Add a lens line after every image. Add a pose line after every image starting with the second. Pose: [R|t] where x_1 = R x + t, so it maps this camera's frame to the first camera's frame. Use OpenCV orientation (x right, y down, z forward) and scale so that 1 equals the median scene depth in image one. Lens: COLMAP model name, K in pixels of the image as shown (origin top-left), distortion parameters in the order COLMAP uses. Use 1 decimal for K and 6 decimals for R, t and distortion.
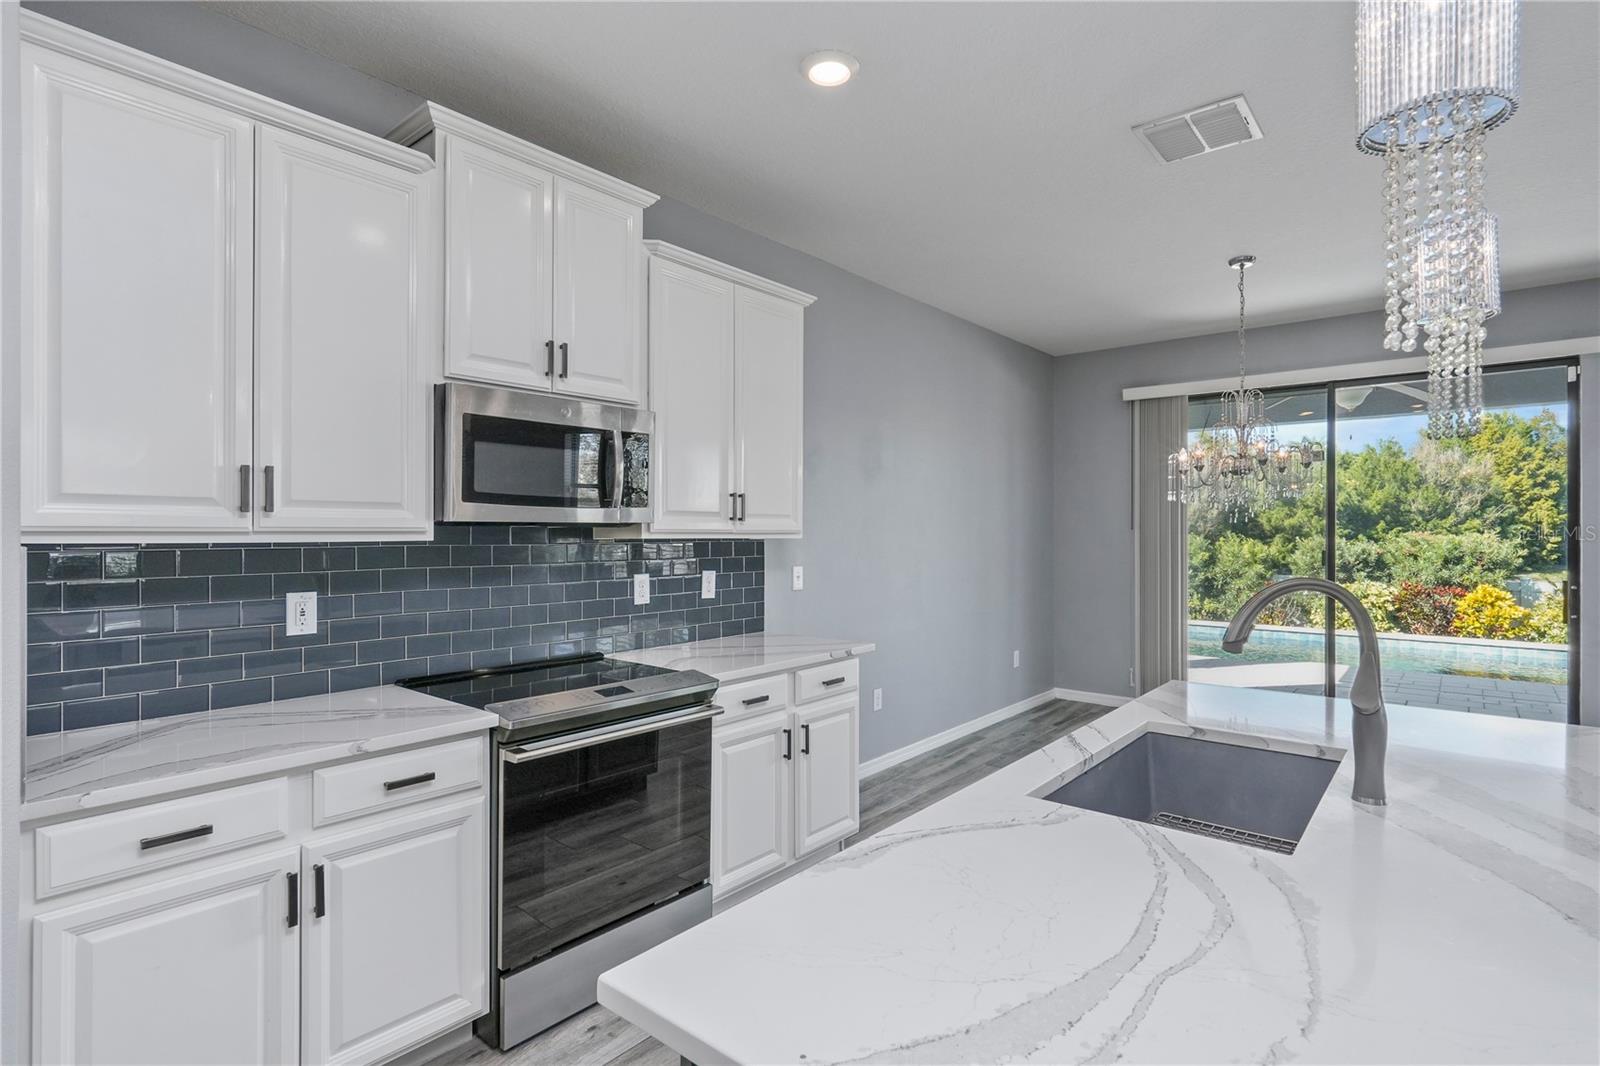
lens RADIAL K [[796.7, 0, 801.5], [0, 796.7, 531.7], [0, 0, 1]] dist [-0.009577, 0.004500]
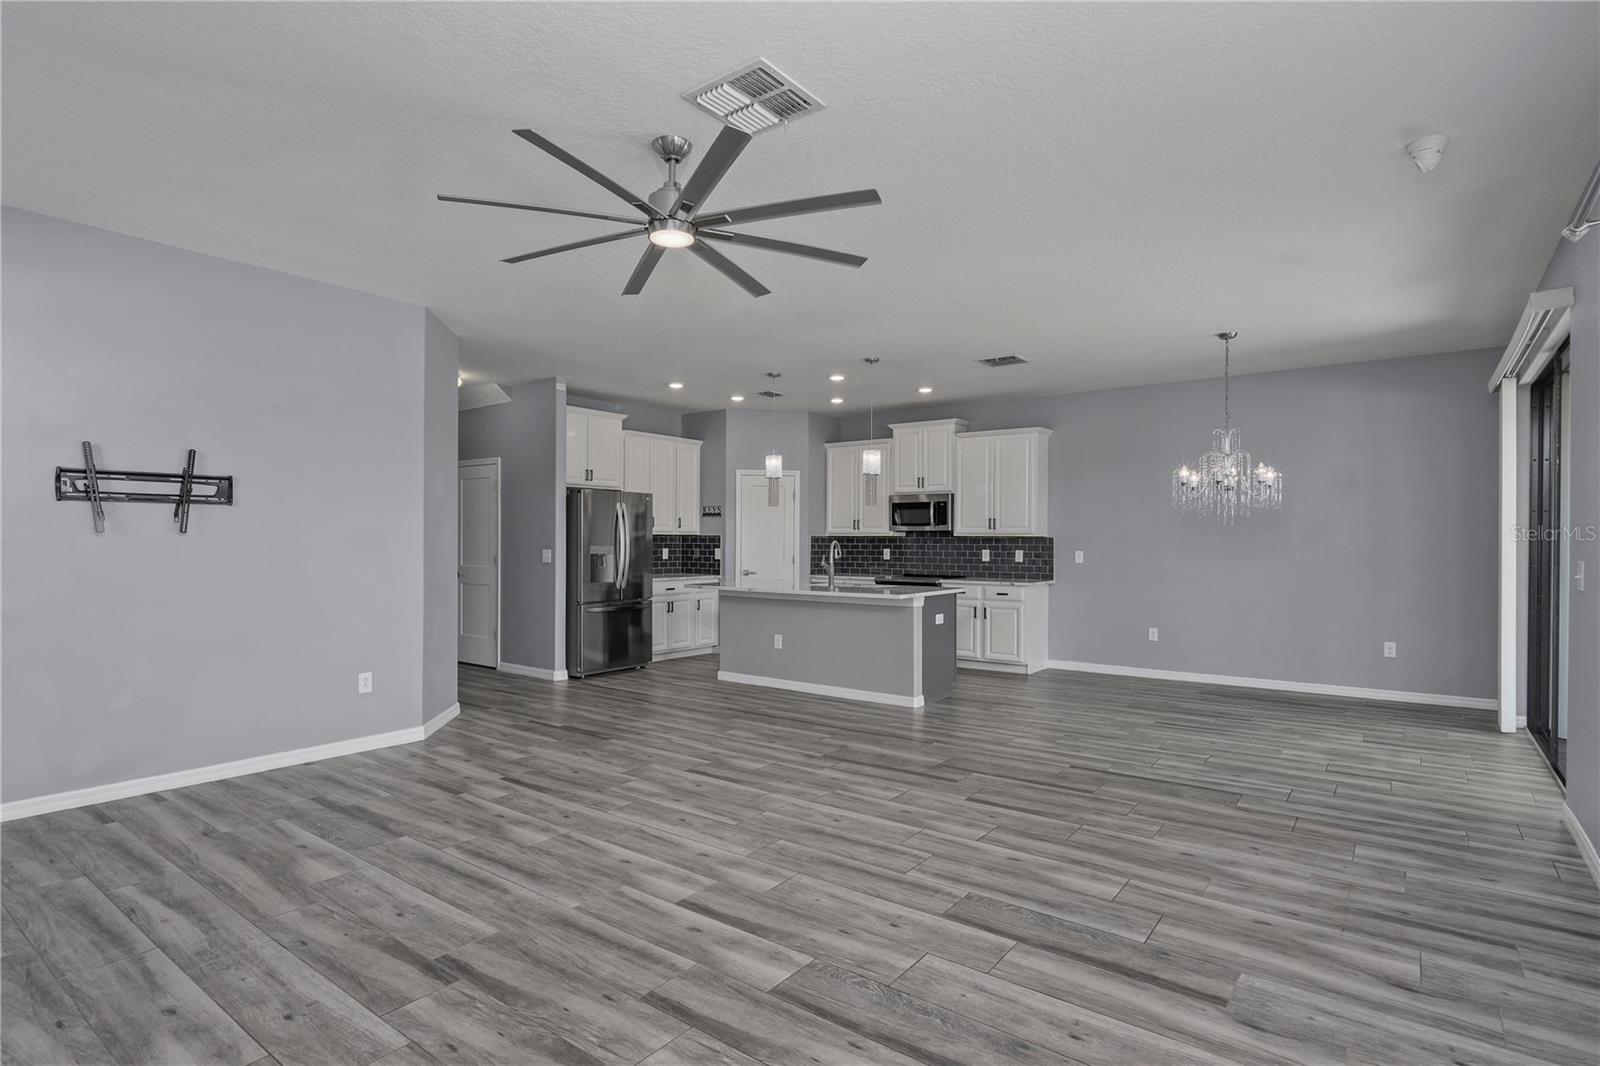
lens RADIAL K [[809.0, 0, 797.4], [0, 809.0, 541.8], [0, 0, 1]] dist [-0.011235, 0.006064]
pose [[0.049568, 0.002145, -0.998768, 2.445734], [-0.005510, 0.999983, 0.001874, 0.025249], [0.998756, 0.005411, 0.049579, 0.241527]]
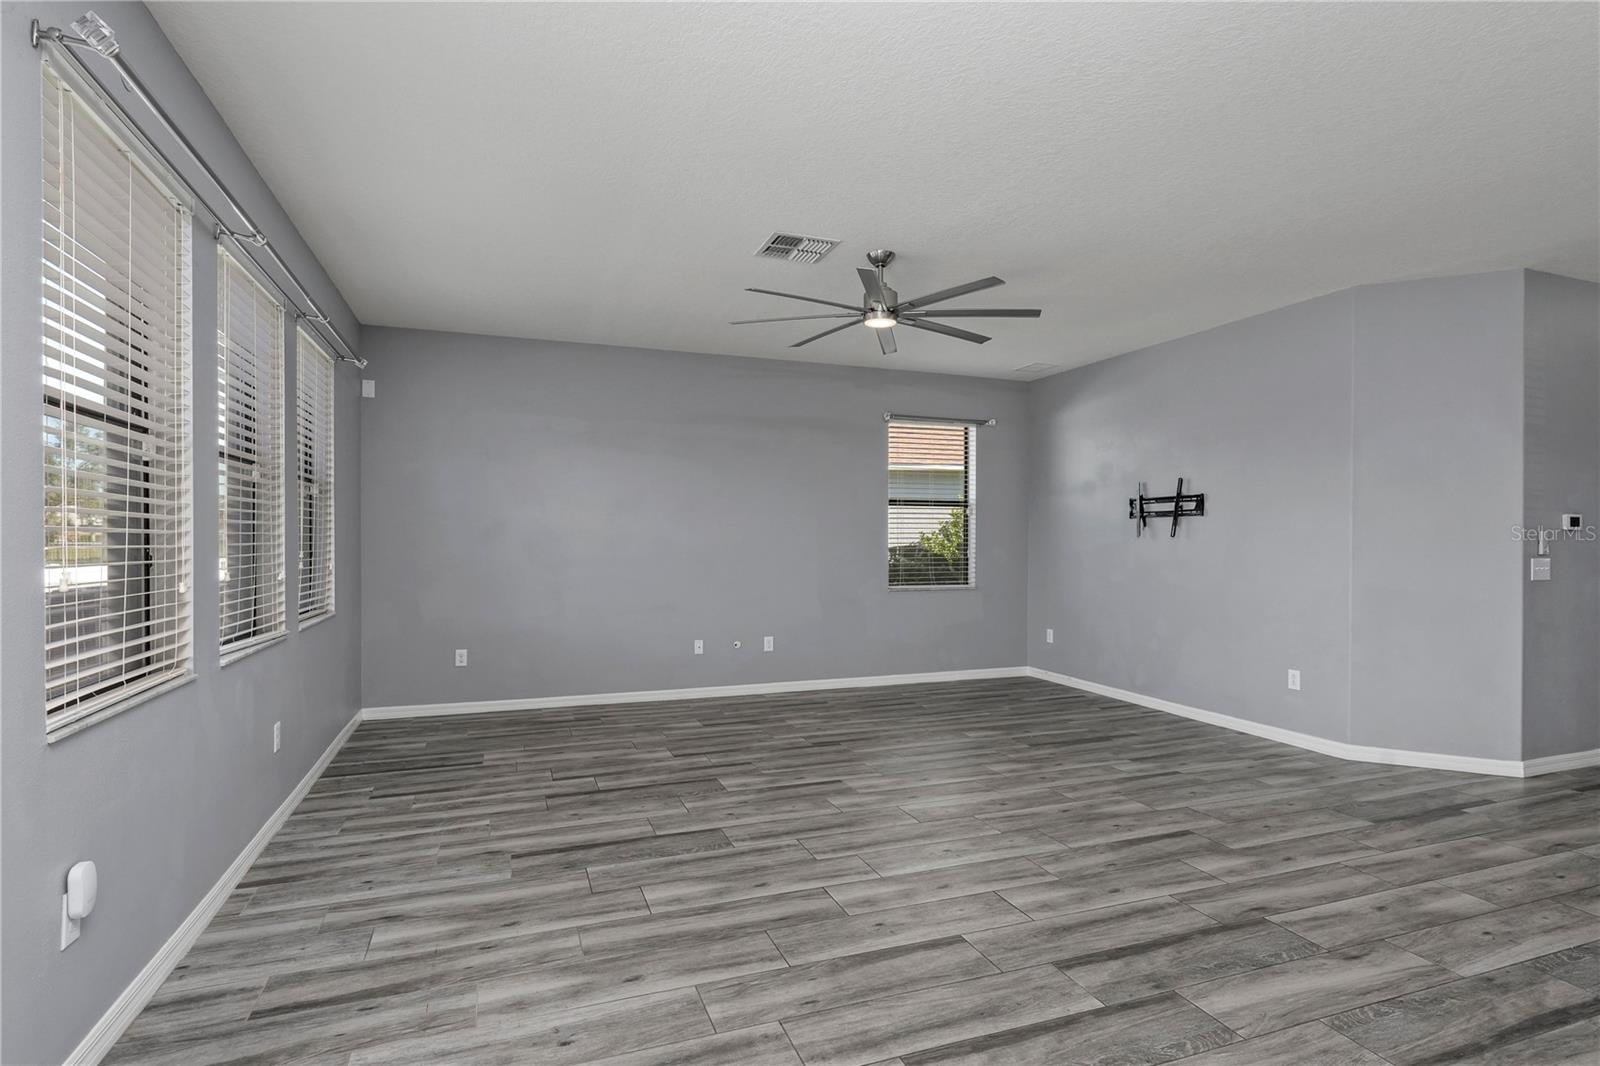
lens RADIAL K [[809.0, 0, 797.4], [0, 809.0, 541.8], [0, 0, 1]] dist [-0.011235, 0.006064]
pose [[-0.867875, -0.003495, 0.496770, 0.972928], [-0.001306, 0.999988, 0.004753, 0.022892], [-0.496781, 0.003476, -0.867869, 1.335919]]
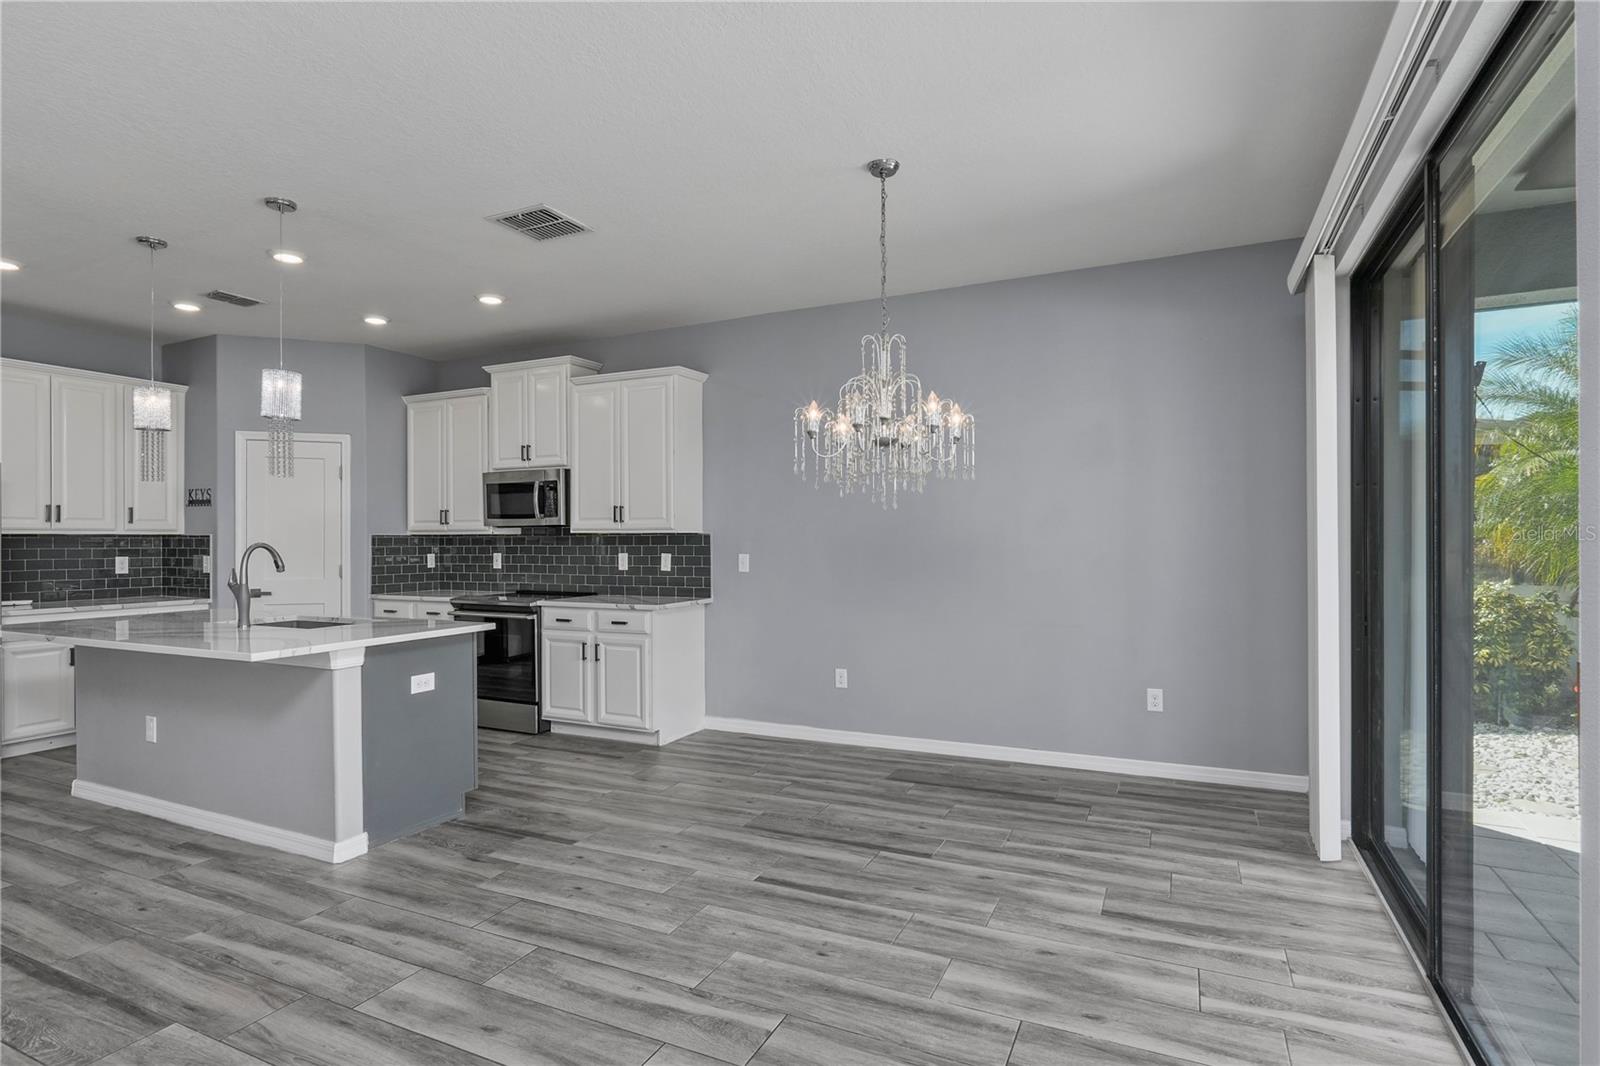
lens RADIAL K [[809.0, 0, 797.4], [0, 809.0, 541.8], [0, 0, 1]] dist [-0.011235, 0.006064]
pose [[0.248146, 0.001042, -0.968722, 1.646043], [0.003432, 0.999992, 0.001955, 0.025212], [0.968716, -0.003810, 0.248141, 0.926899]]
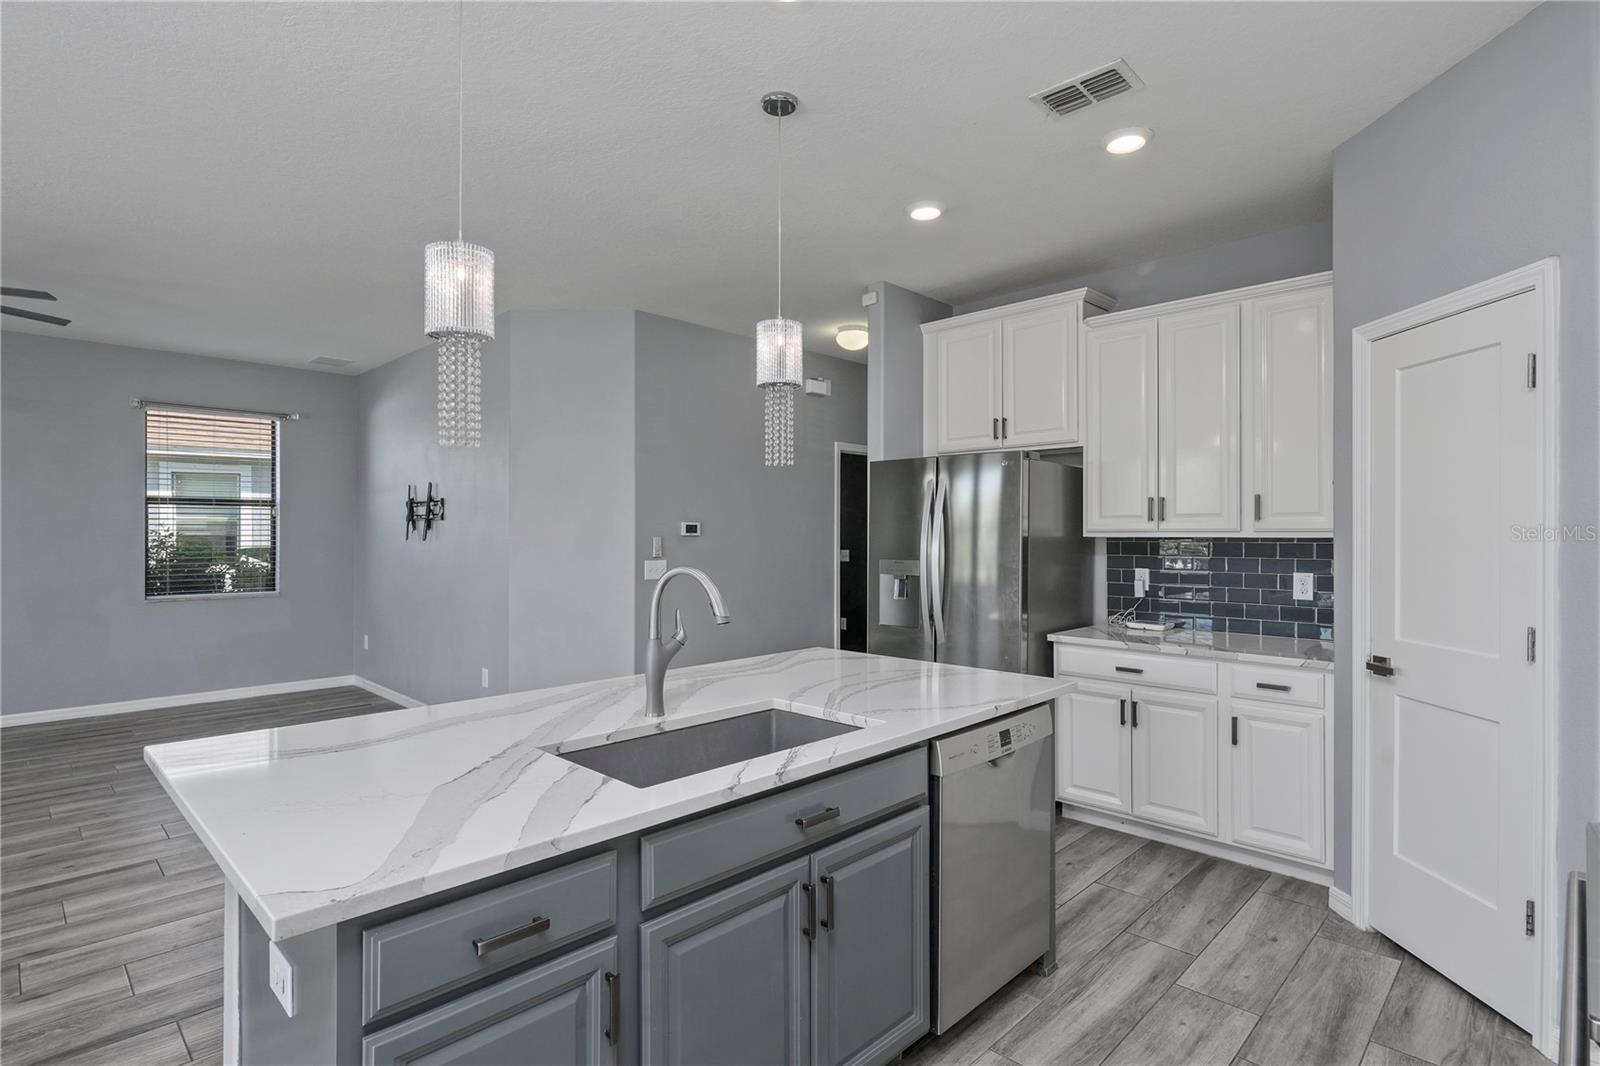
lens RADIAL K [[796.7, 0, 801.5], [0, 796.7, 531.7], [0, 0, 1]] dist [-0.009577, 0.004500]
pose [[-0.996876, 0.000452, 0.078977, 0.143134], [0.000506, 1.000000, 0.000663, -0.001749], [-0.078976, 0.000701, -0.996876, 1.071420]]
